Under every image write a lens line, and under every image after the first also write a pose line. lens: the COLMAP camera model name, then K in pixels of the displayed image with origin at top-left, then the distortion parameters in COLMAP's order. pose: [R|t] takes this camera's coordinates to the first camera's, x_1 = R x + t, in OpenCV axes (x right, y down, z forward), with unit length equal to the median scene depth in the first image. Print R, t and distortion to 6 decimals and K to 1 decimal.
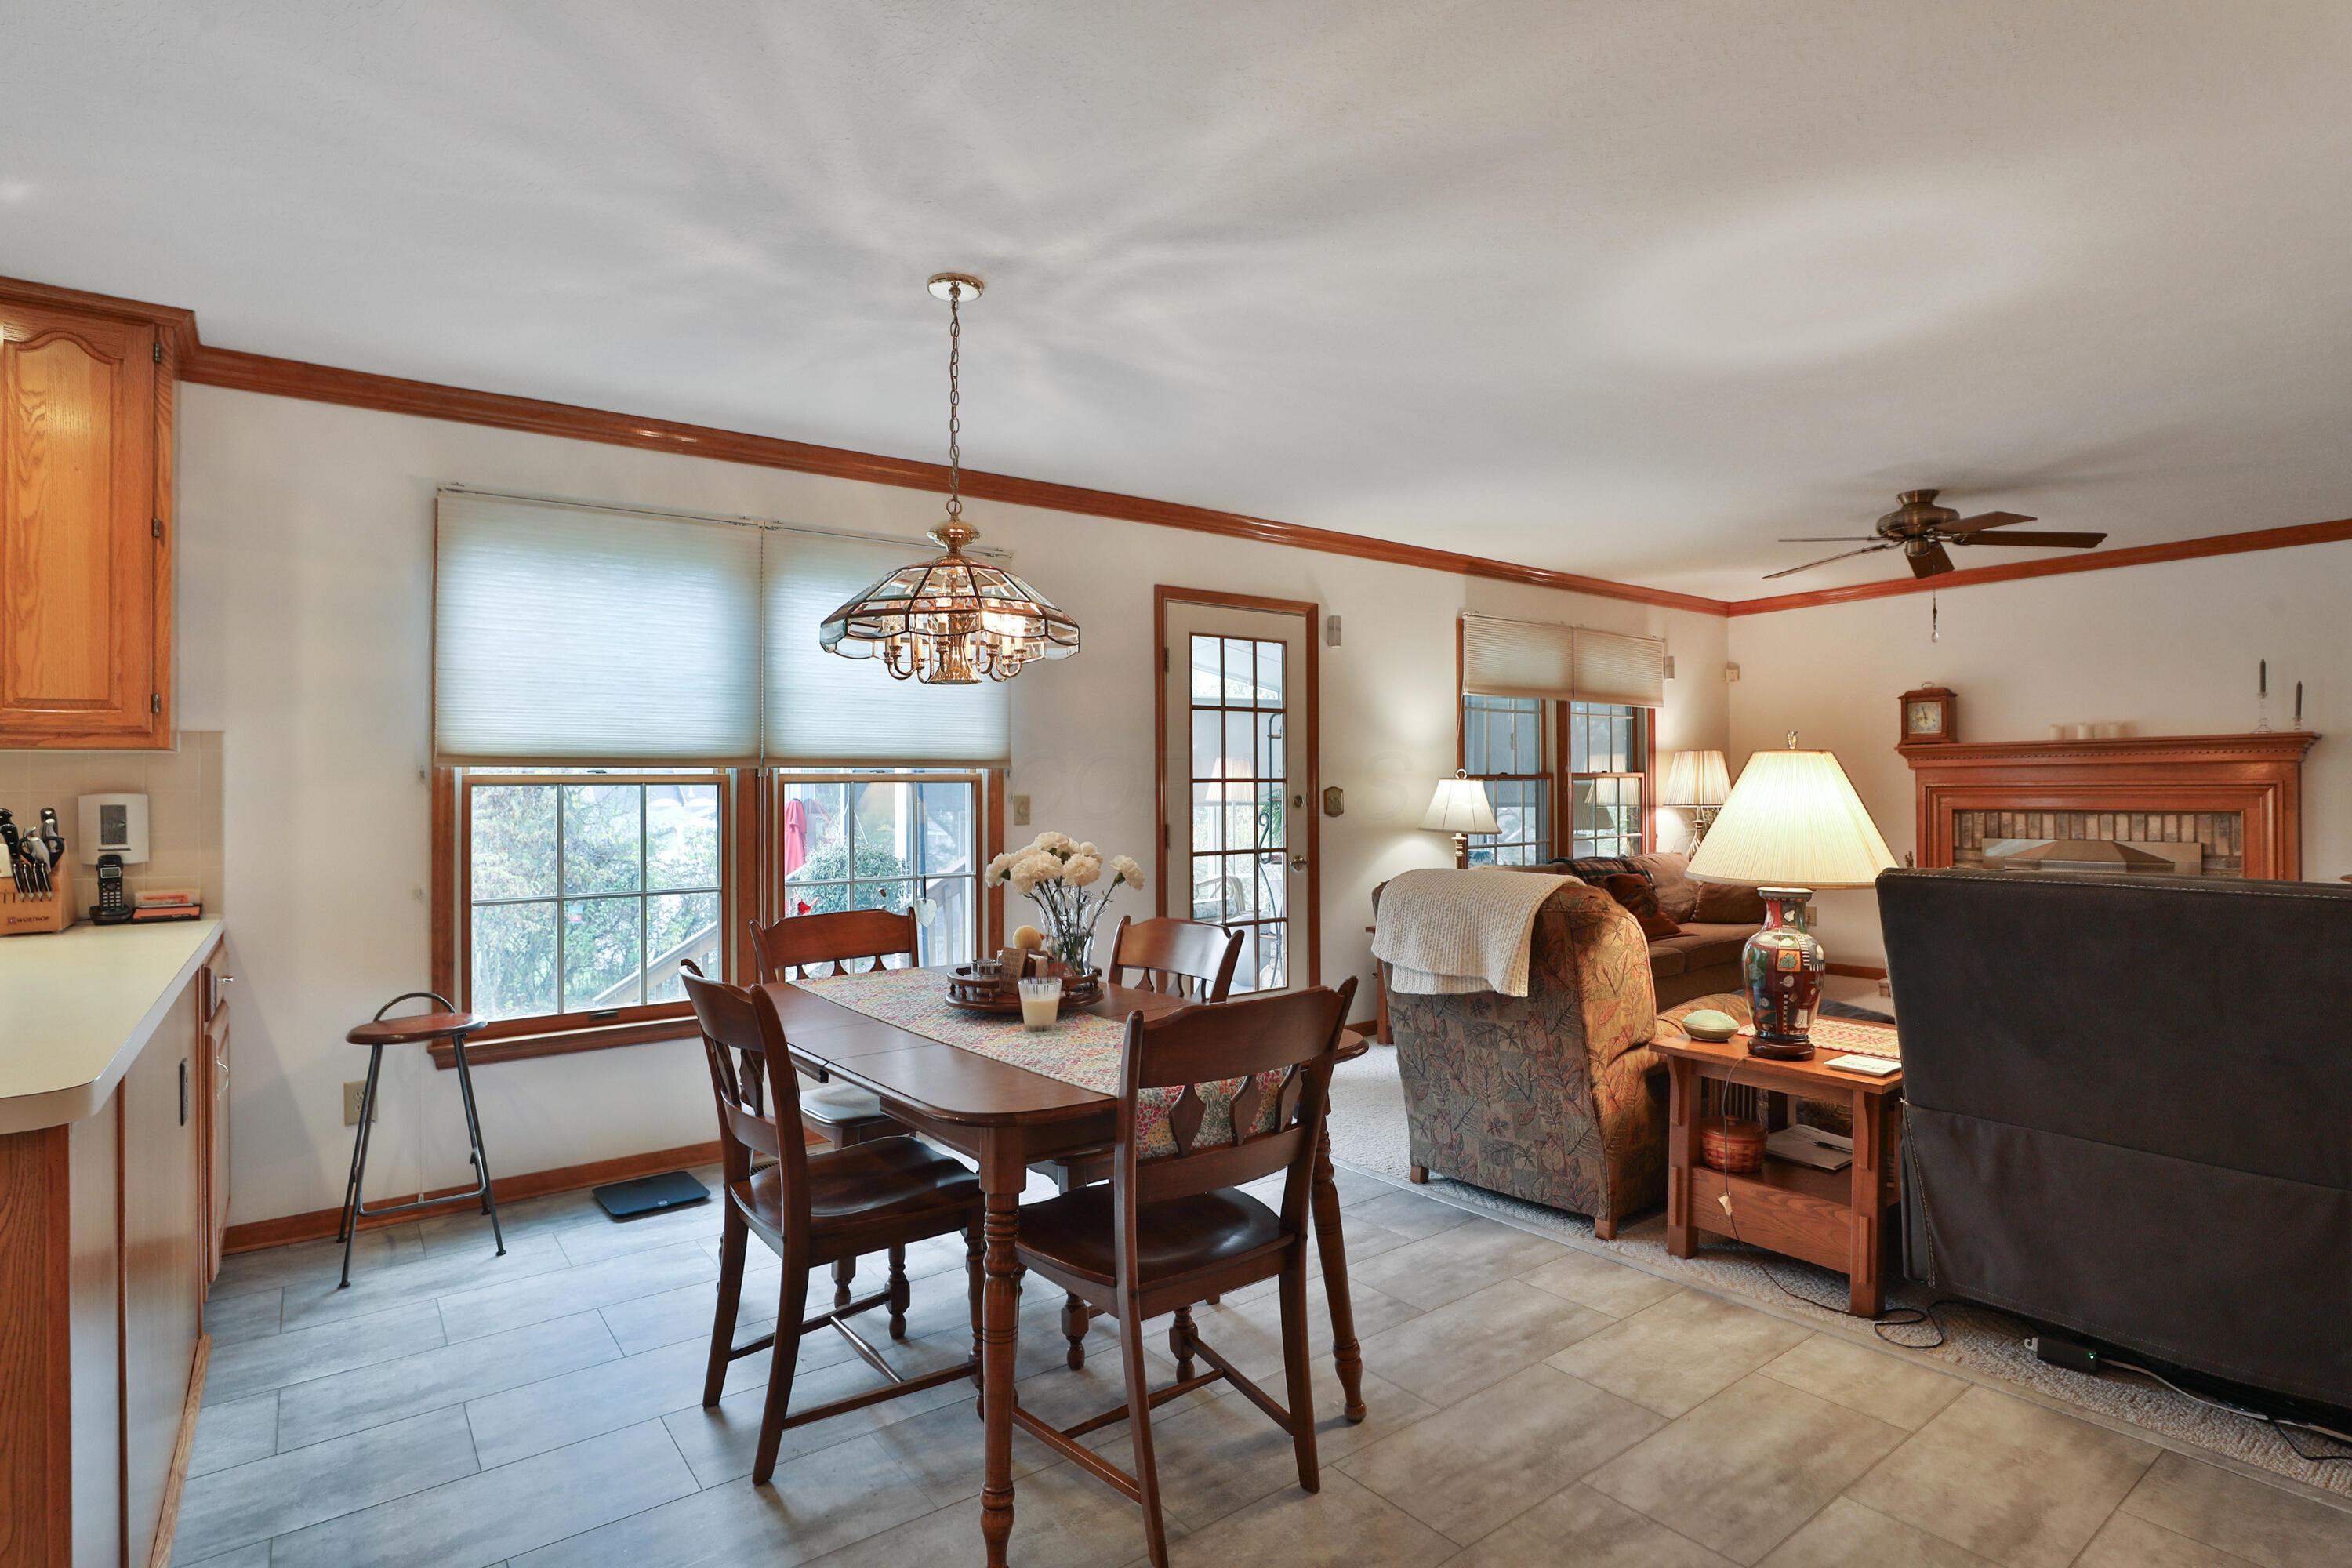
lens RADIAL K [[1160.3, 0, 1207.5], [0, 1160.3, 766.4], [0, 0, 1]] dist [-0.033929, 0.008112]
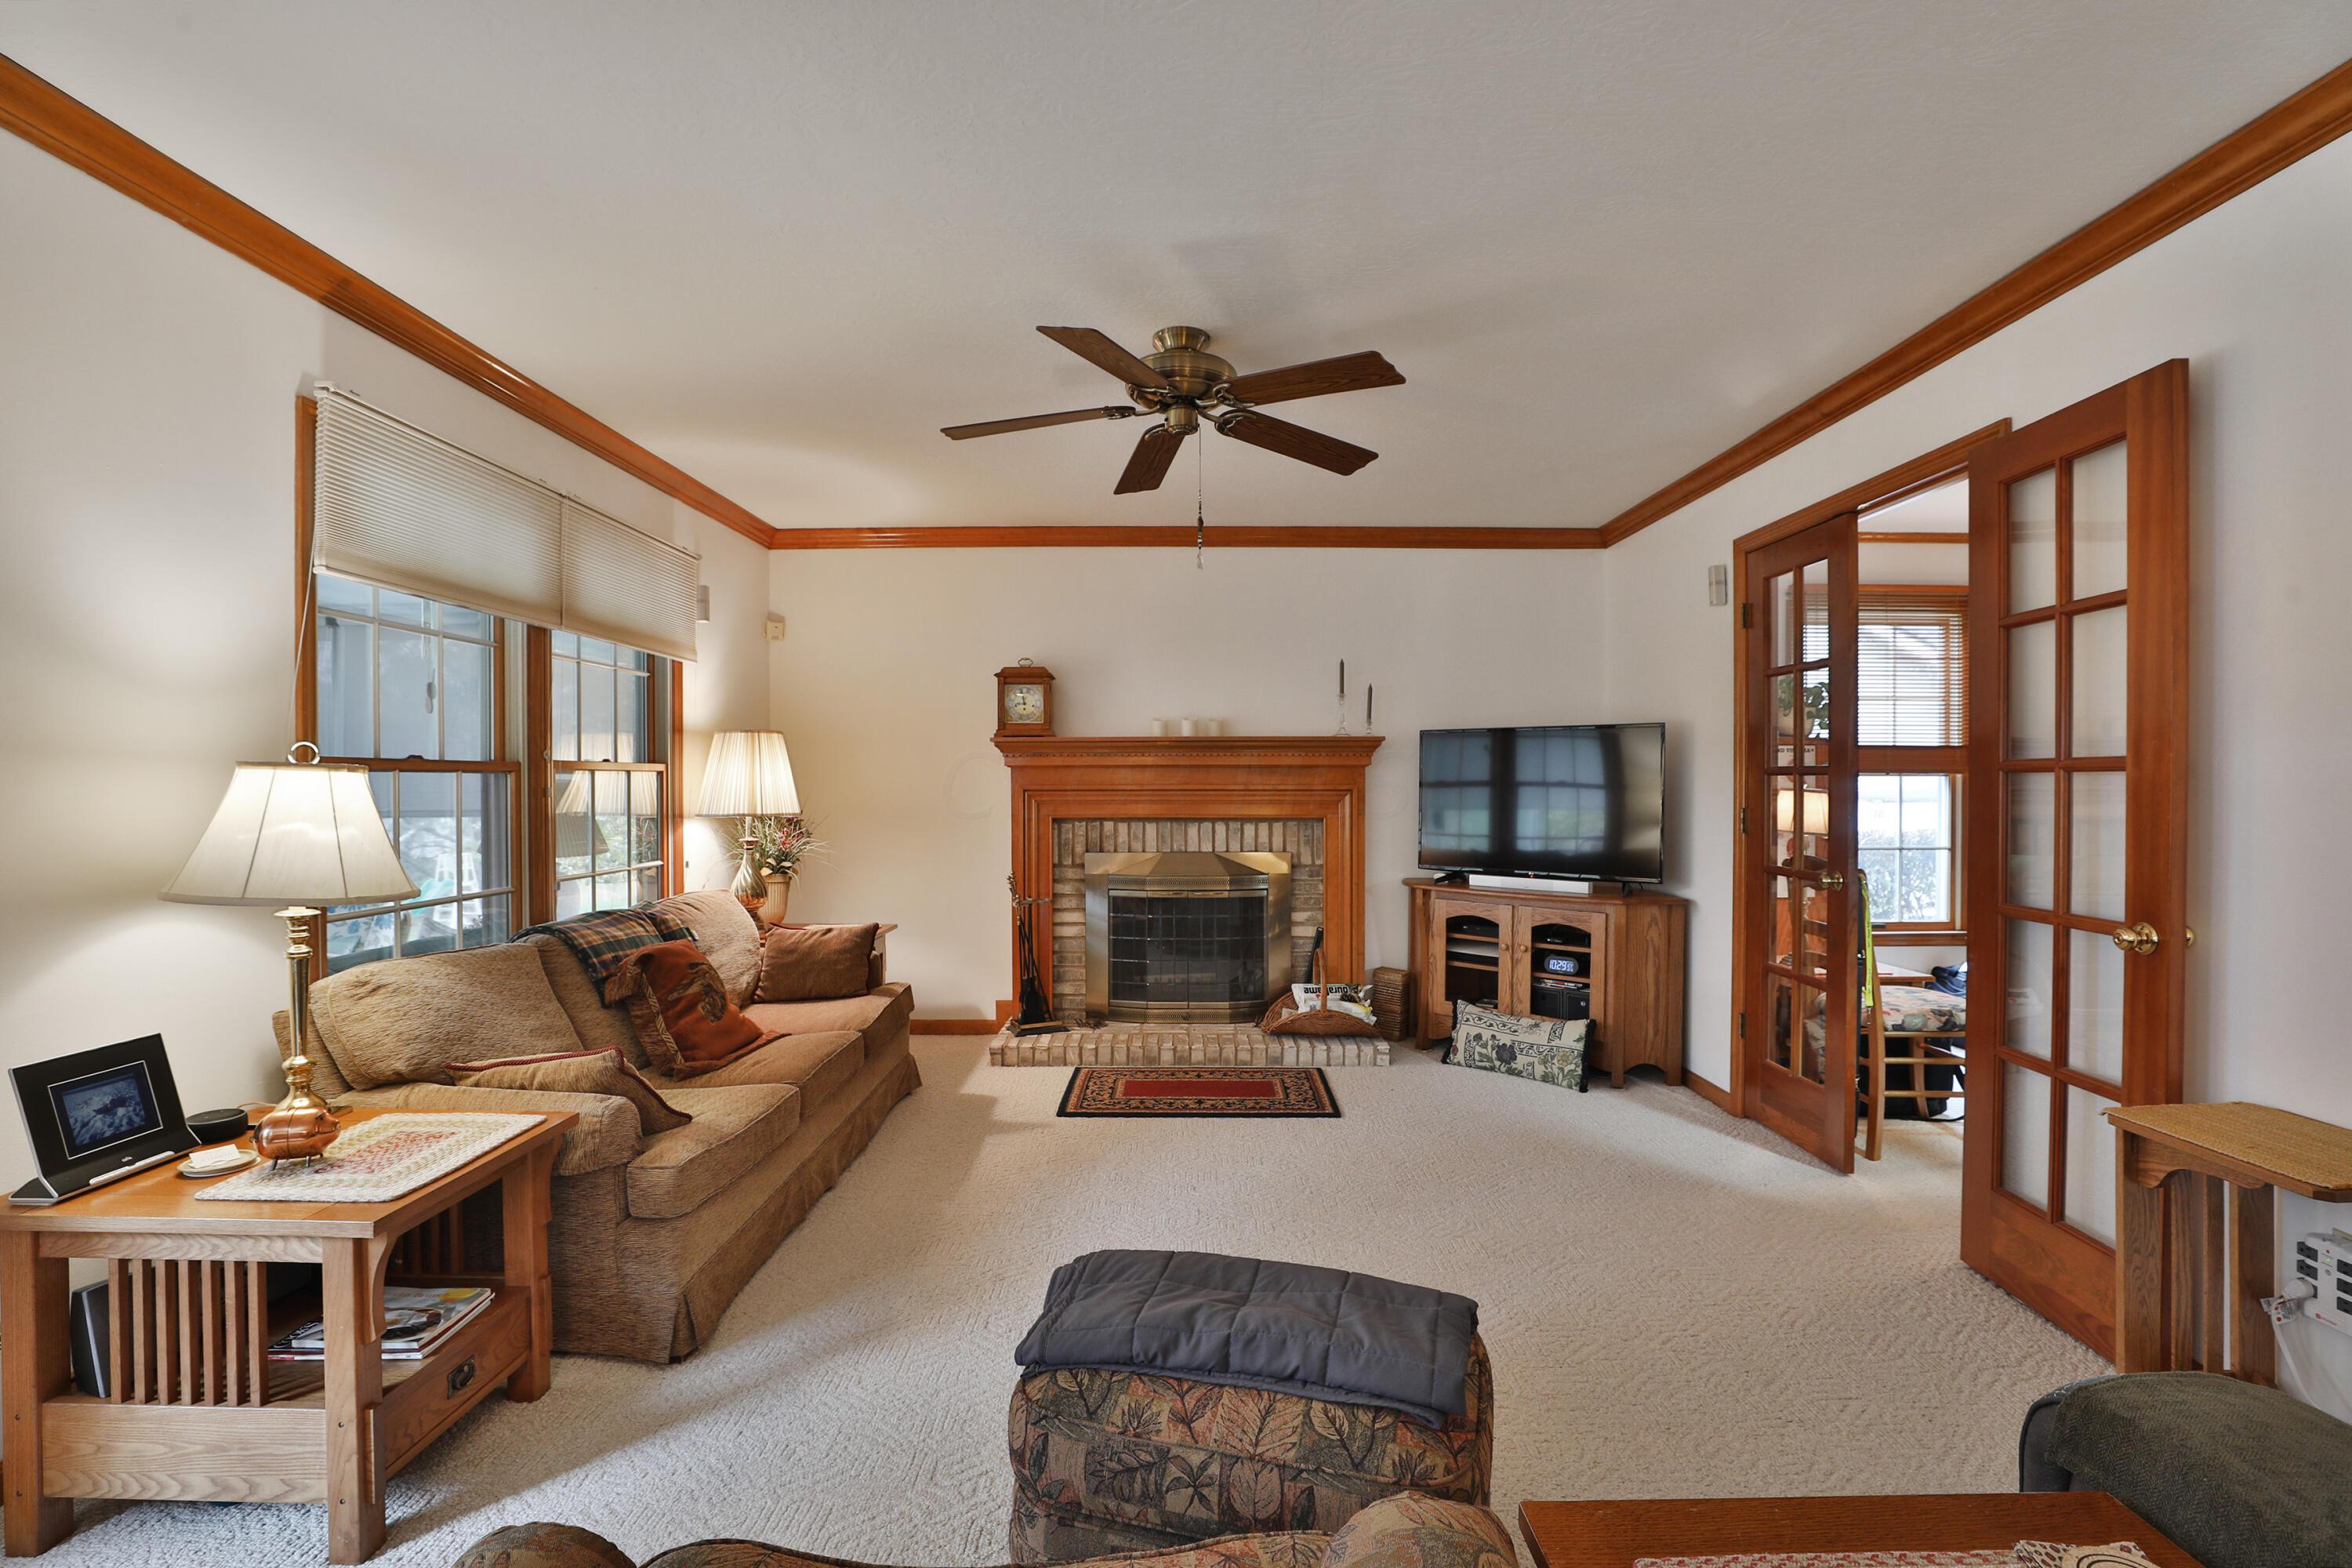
lens RADIAL K [[1097.4, 0, 1186.7], [0, 1097.4, 777.4], [0, 0, 1]] dist [-0.046074, 0.025808]
pose [[0.608203, 0.013629, 0.793664, 0.186439], [-0.020772, 0.999783, -0.001250, 0.015863], [-0.793510, -0.015726, 0.608354, 0.916115]]
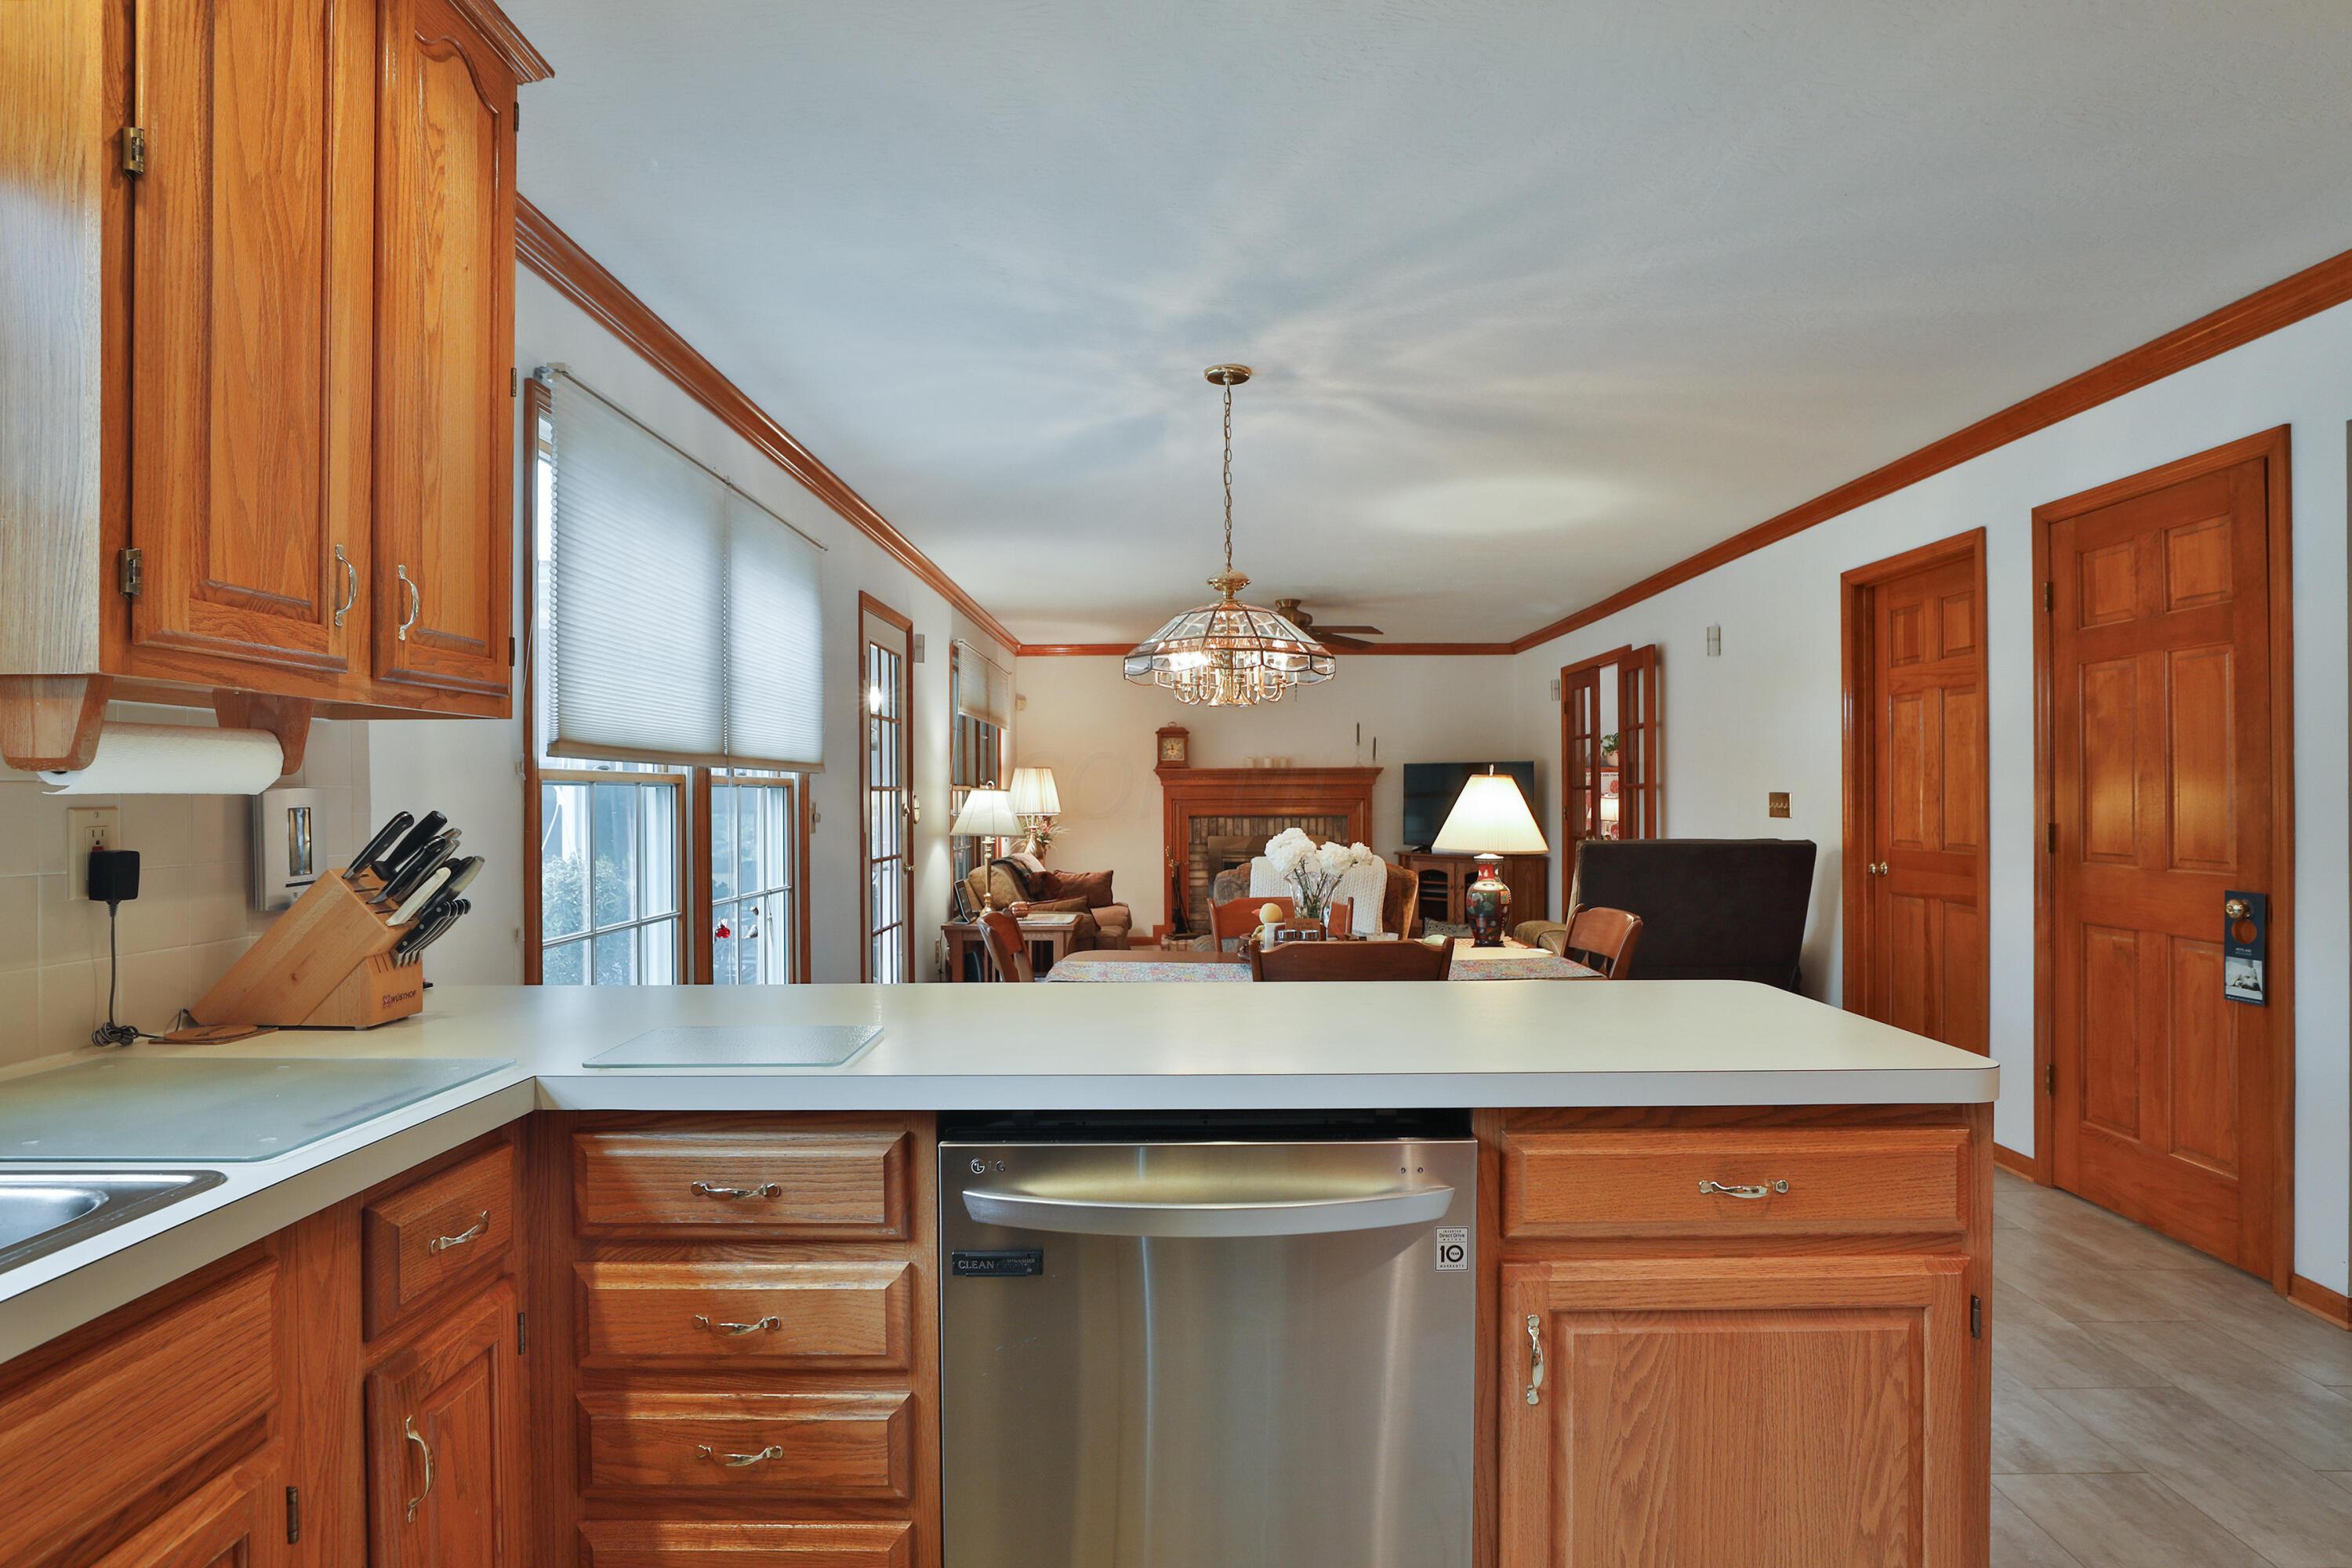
lens RADIAL K [[1210.2, 0, 1168.8], [0, 1210.2, 773.8], [0, 0, 1]] dist [-0.001957, -0.000213]
pose [[0.618503, 0.021459, 0.785490, -1.046277], [-0.016420, 0.999762, -0.014384, 0.016376], [-0.785611, -0.004001, 0.618708, 0.227237]]
